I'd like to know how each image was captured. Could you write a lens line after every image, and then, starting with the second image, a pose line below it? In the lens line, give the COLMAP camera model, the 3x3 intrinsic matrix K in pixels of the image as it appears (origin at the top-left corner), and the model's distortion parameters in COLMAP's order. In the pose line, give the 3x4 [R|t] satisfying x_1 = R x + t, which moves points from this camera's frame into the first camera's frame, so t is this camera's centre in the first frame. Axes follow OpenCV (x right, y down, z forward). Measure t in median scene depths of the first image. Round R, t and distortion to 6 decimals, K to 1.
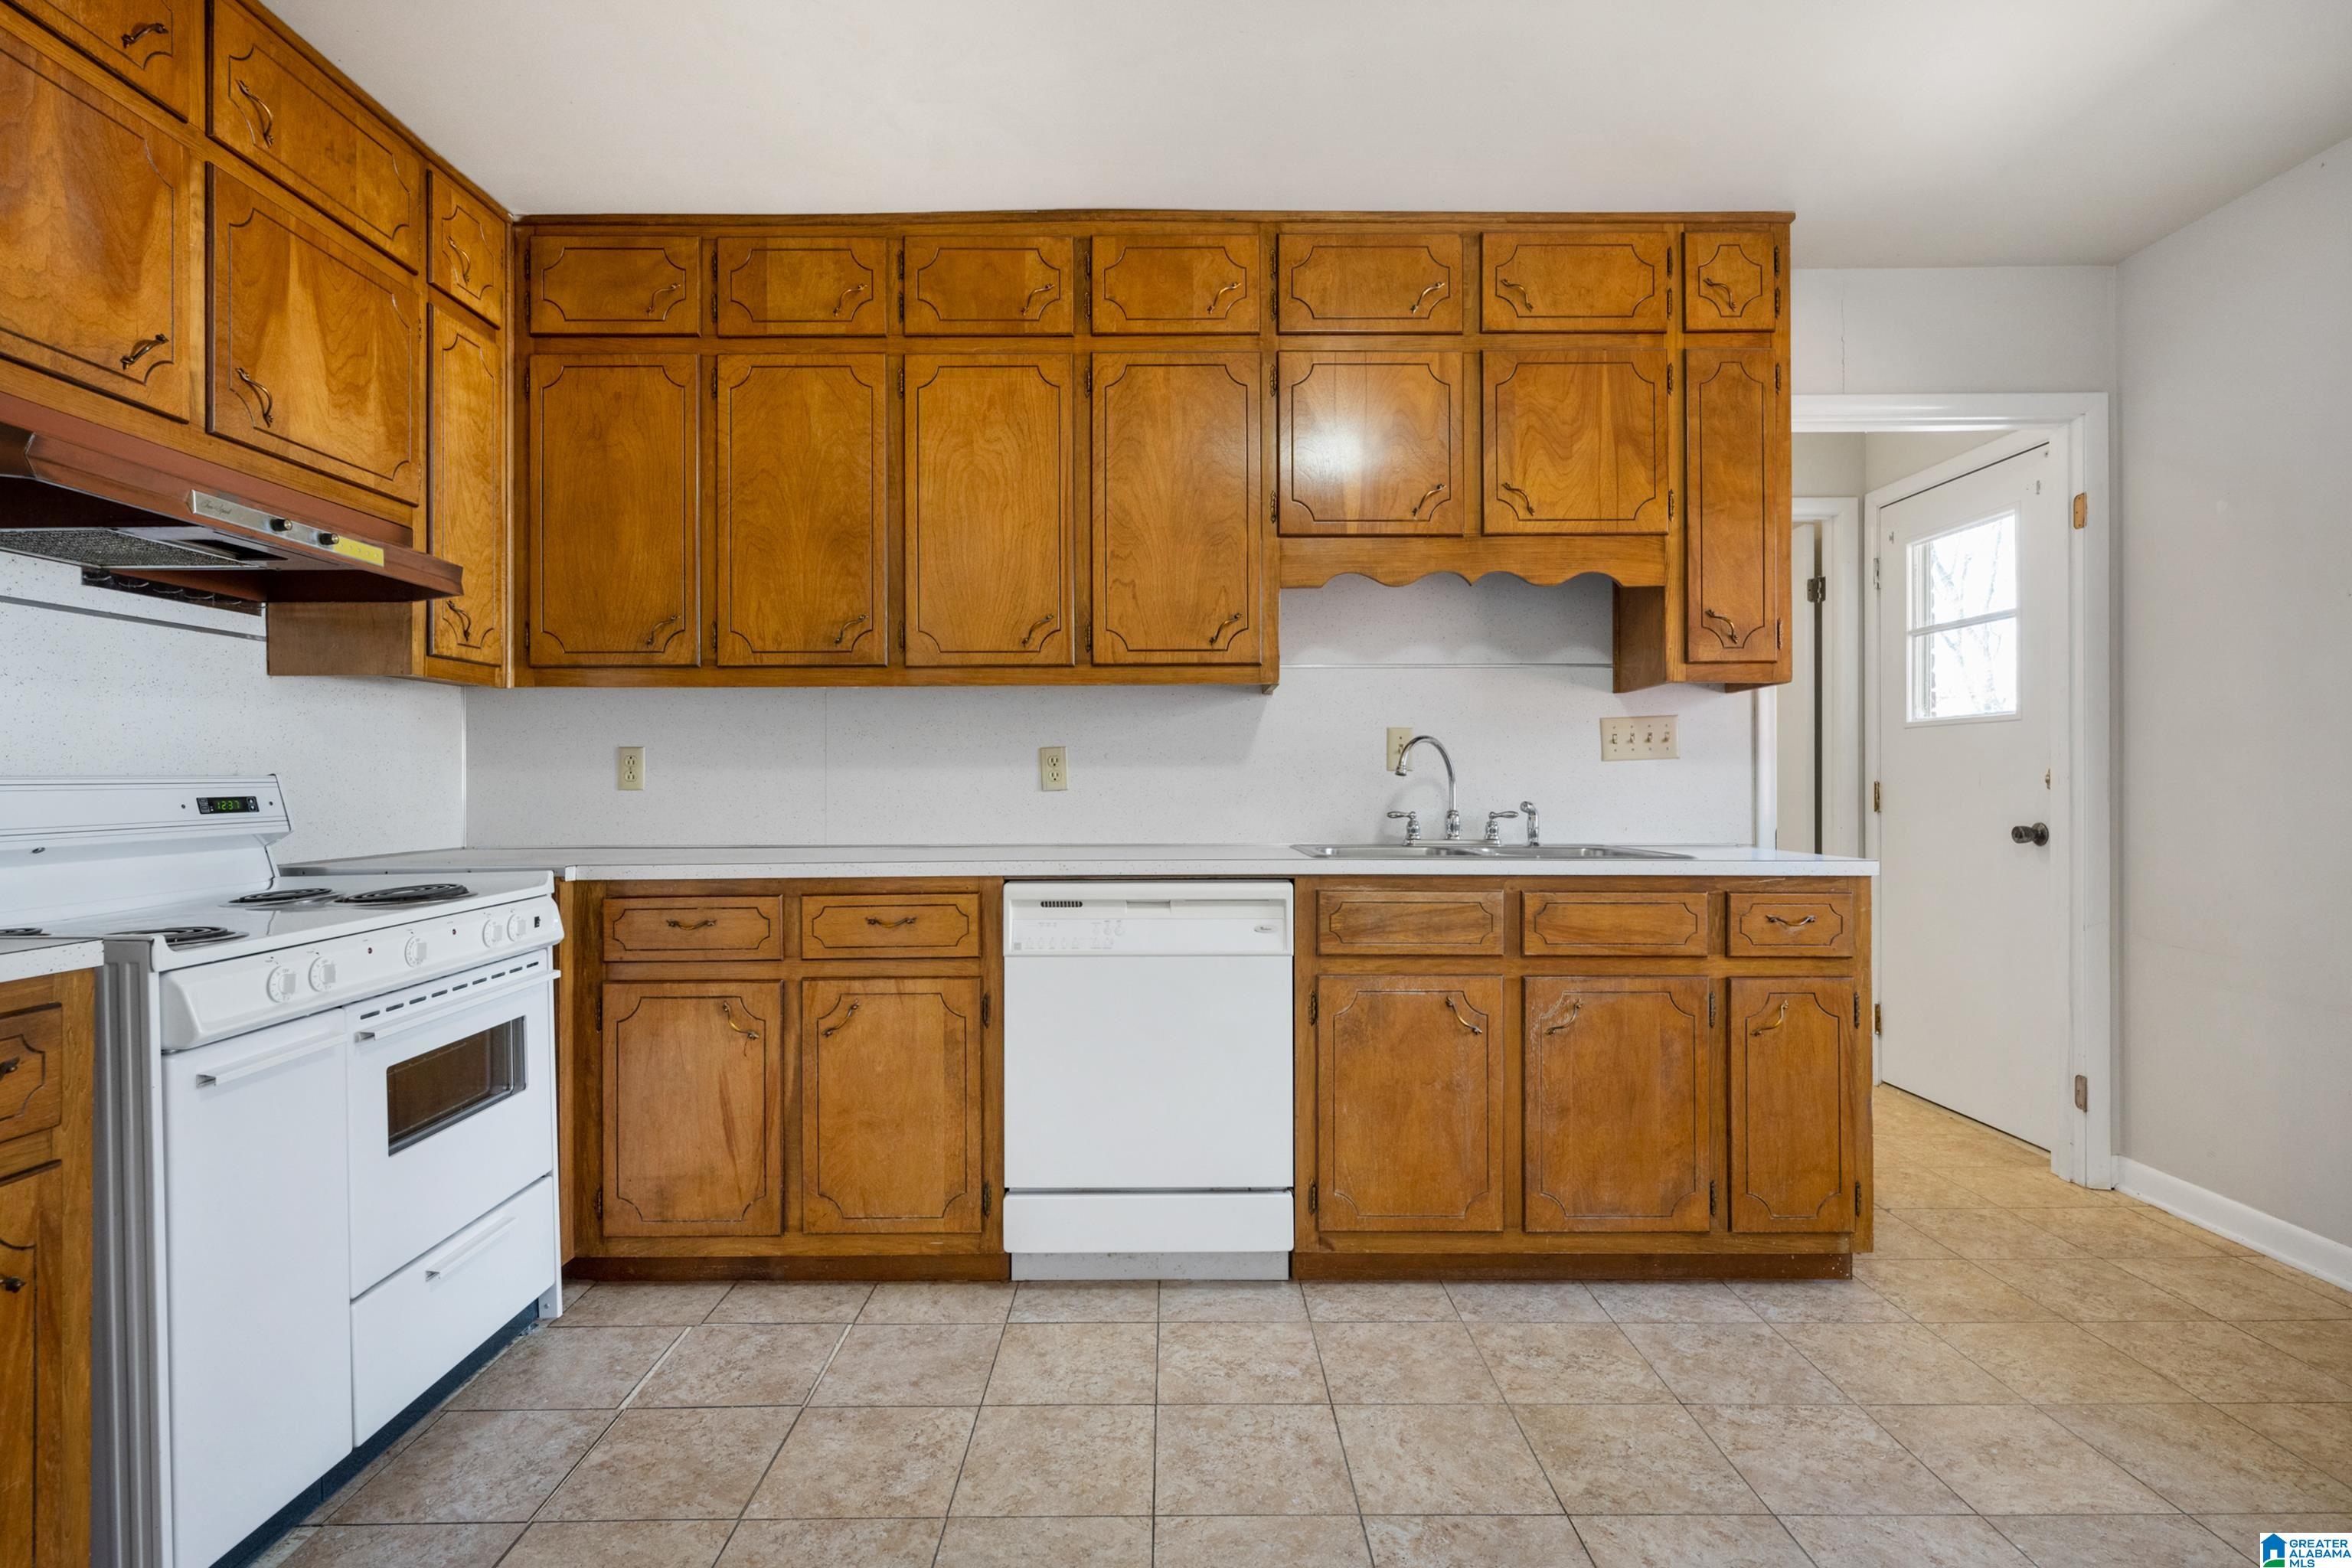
lens RADIAL K [[1155.6, 0, 1175.0], [0, 1155.6, 777.4], [0, 0, 1]] dist [-0.001108, 0.000133]
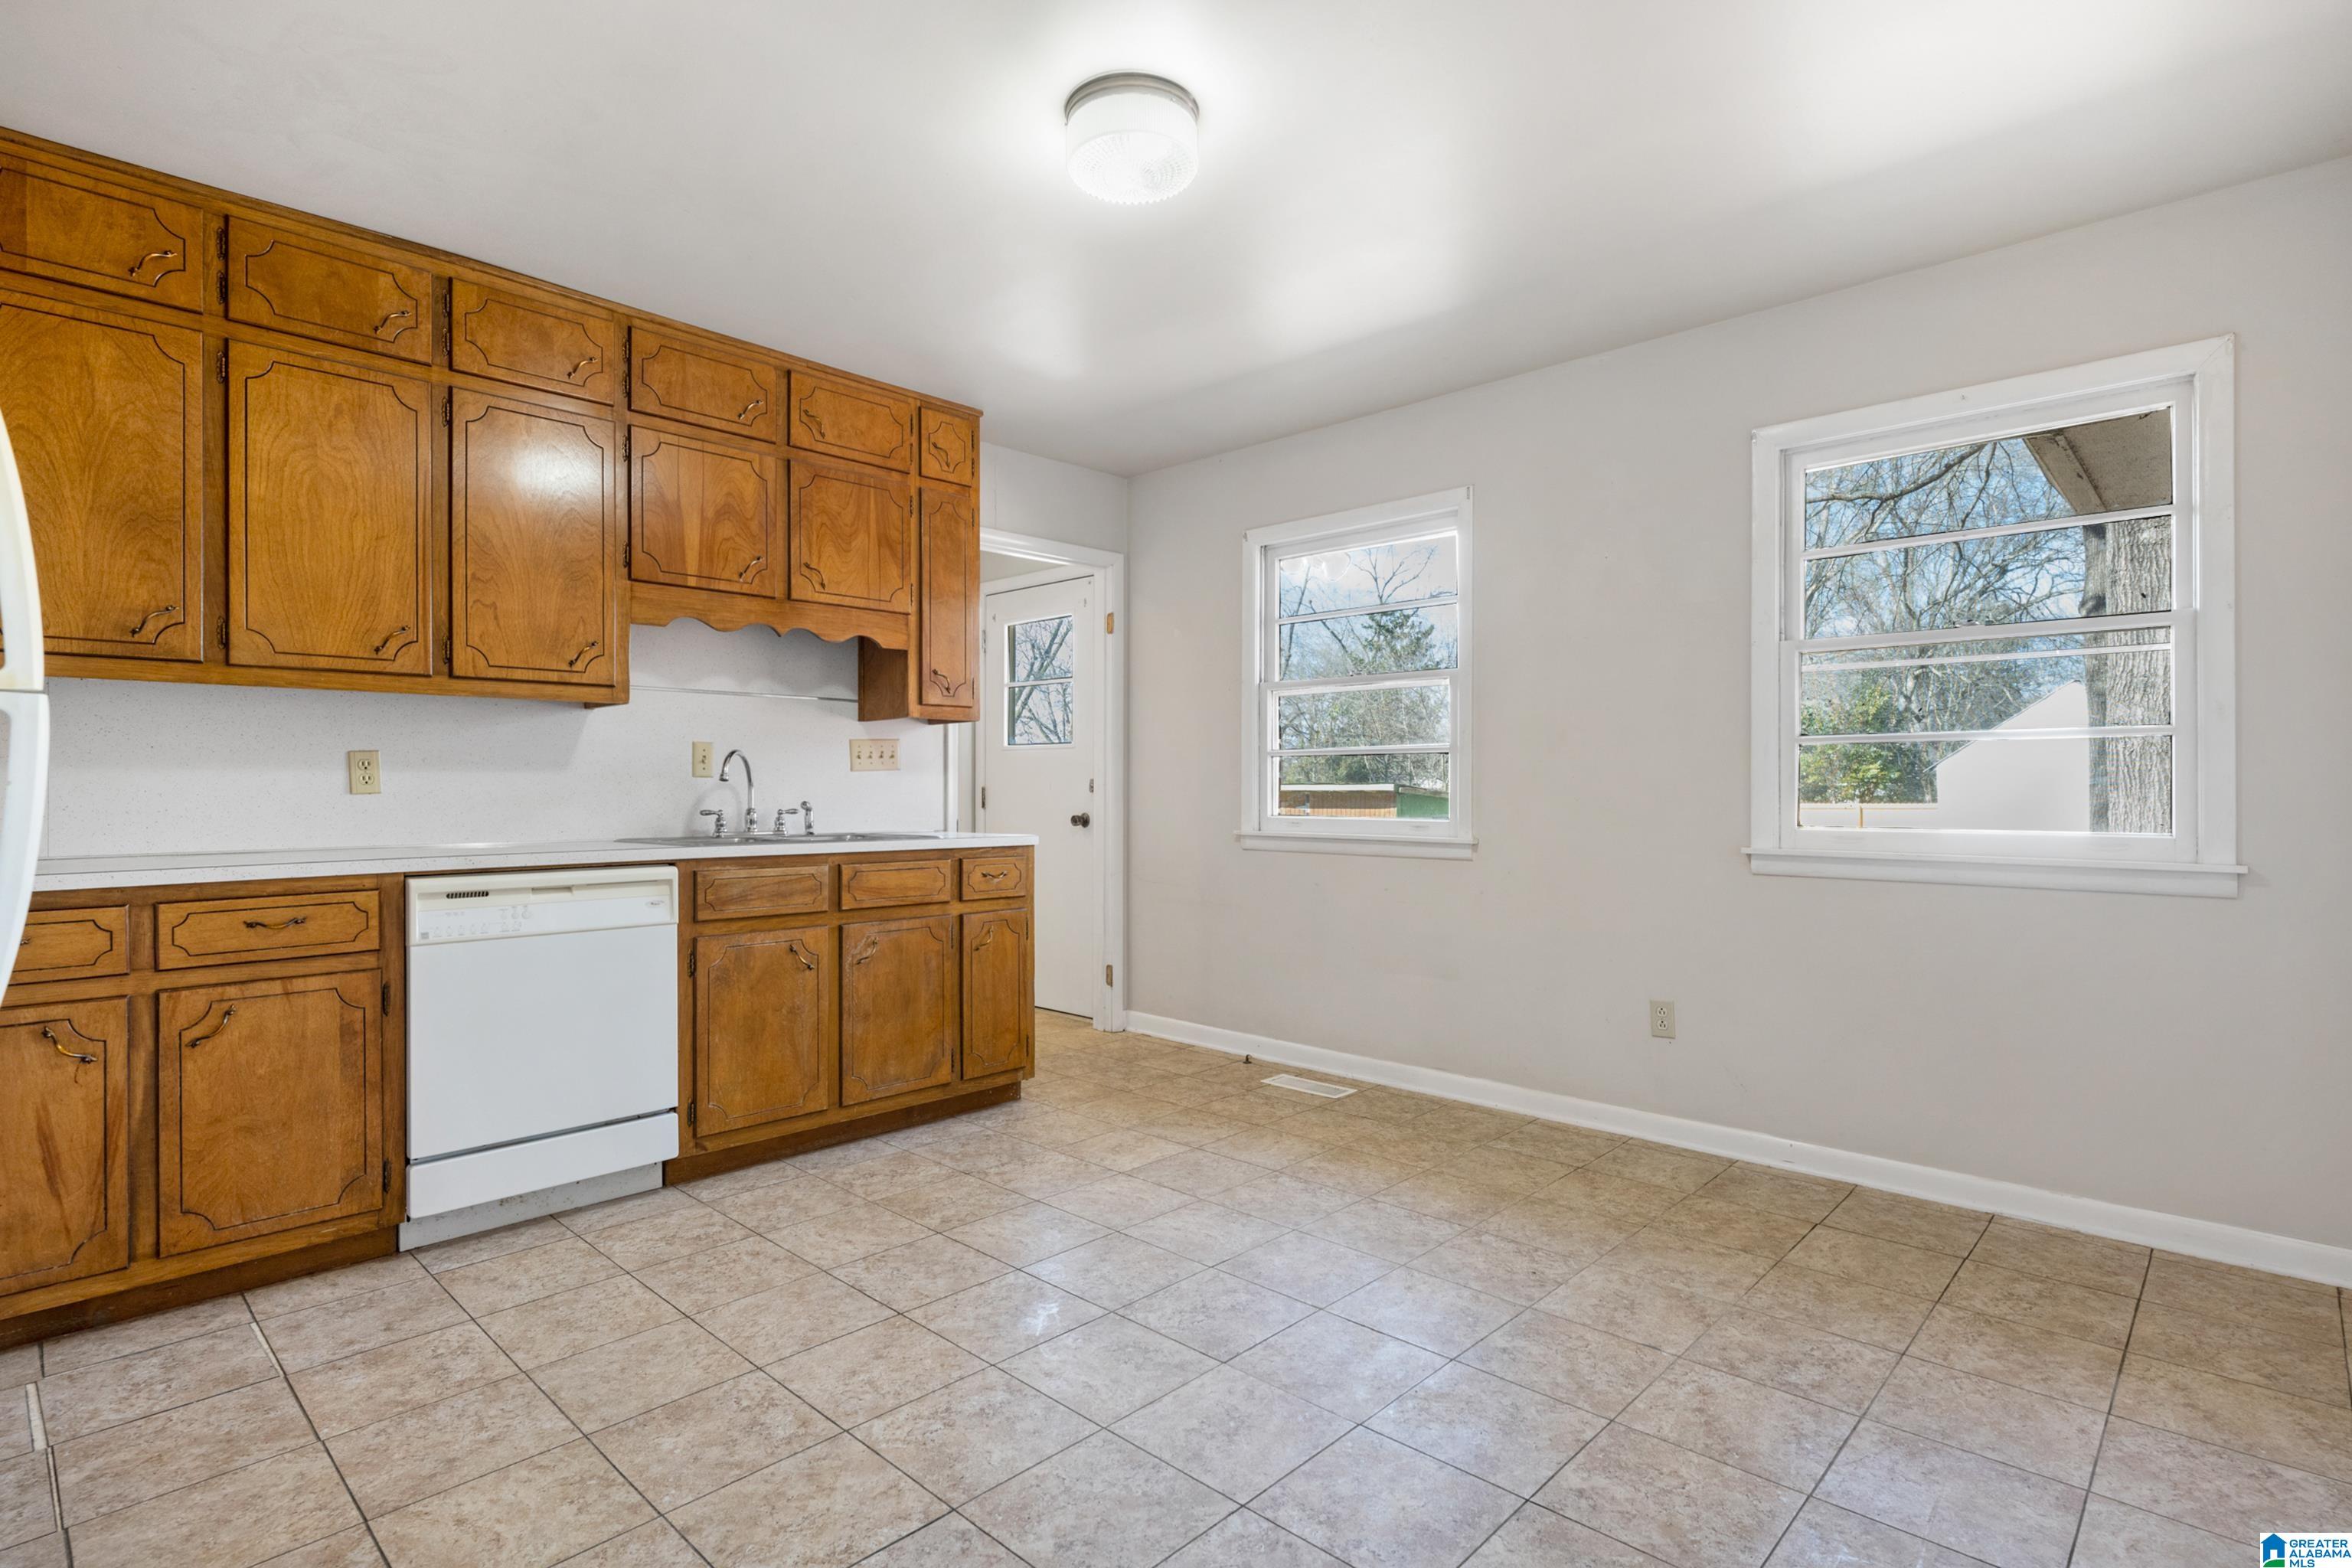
lens RADIAL K [[1151.6, 0, 1176.0], [0, 1151.6, 784.0], [0, 0, 1]] dist [0.000508, -0.000431]
pose [[0.691570, 0.004213, 0.722297, -0.426989], [-0.004883, 0.999987, -0.001157, 0.000738], [-0.722293, -0.002727, 0.691582, -0.259998]]
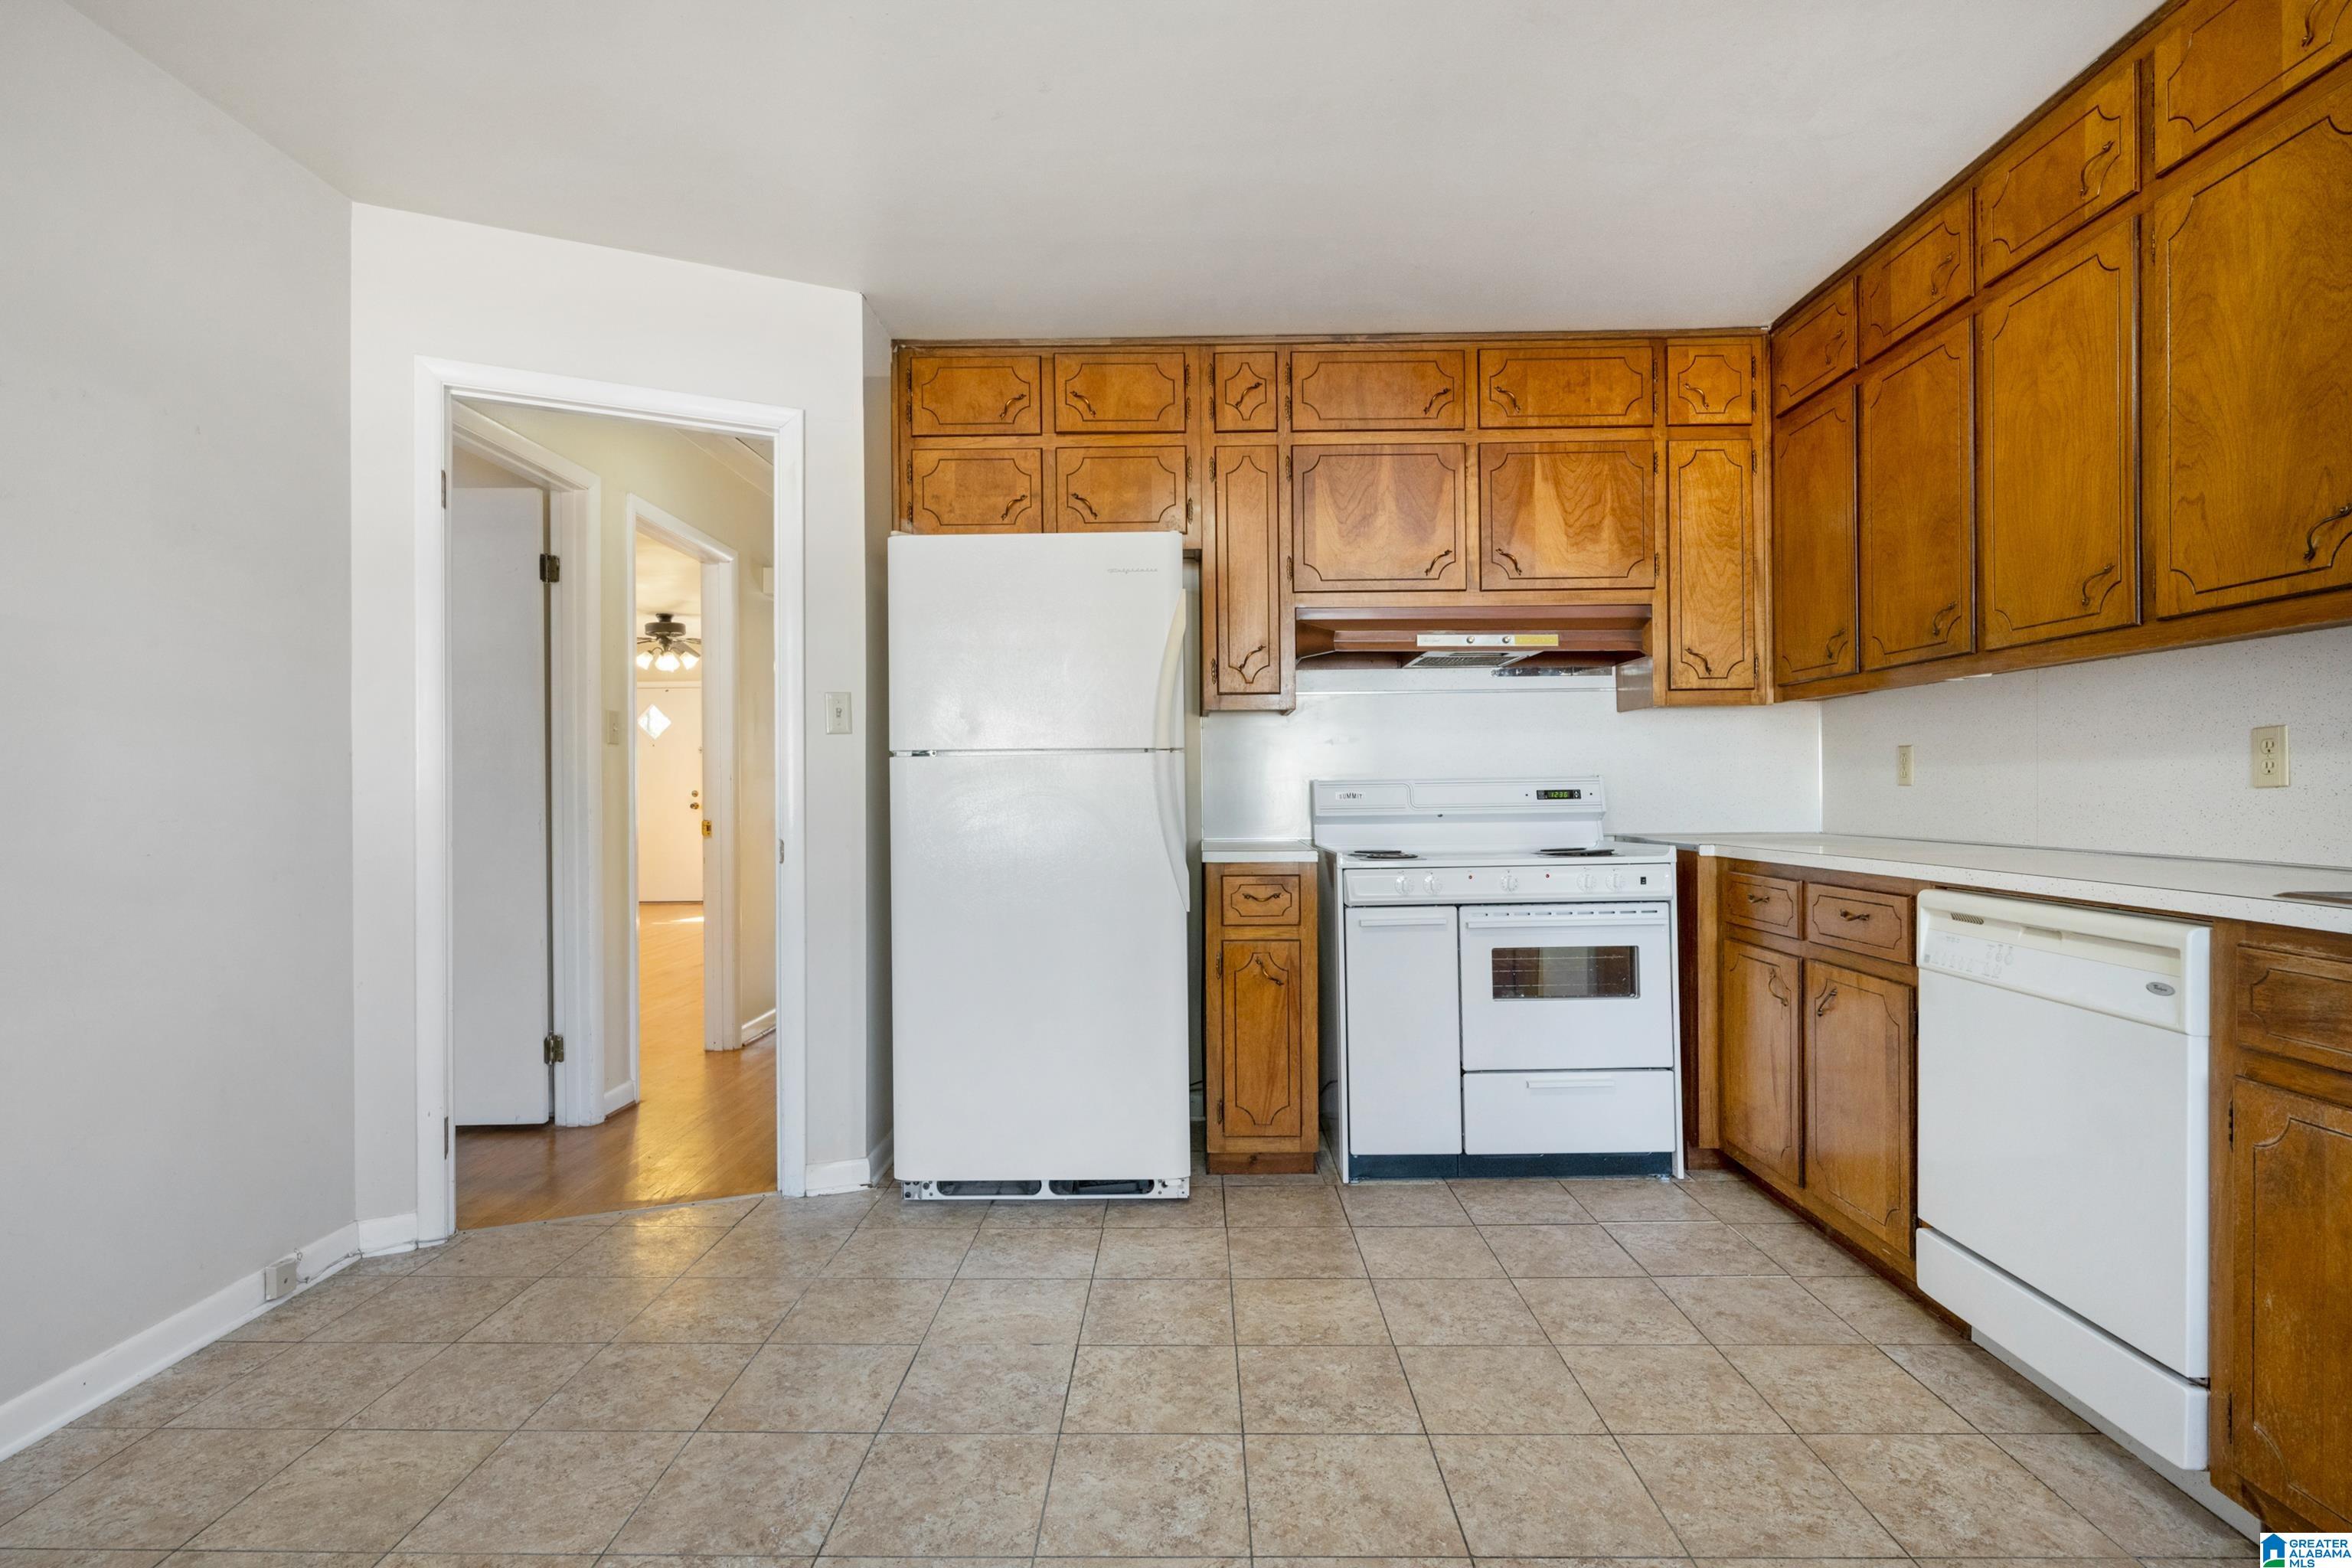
lens RADIAL K [[1151.6, 0, 1176.0], [0, 1151.6, 784.0], [0, 0, 1]] dist [0.000508, -0.000431]
pose [[-0.018031, 0.000488, -0.999837, 0.773189], [0.012879, 0.999917, 0.000256, 0.000903], [0.999754, -0.012872, -0.018036, 0.422242]]
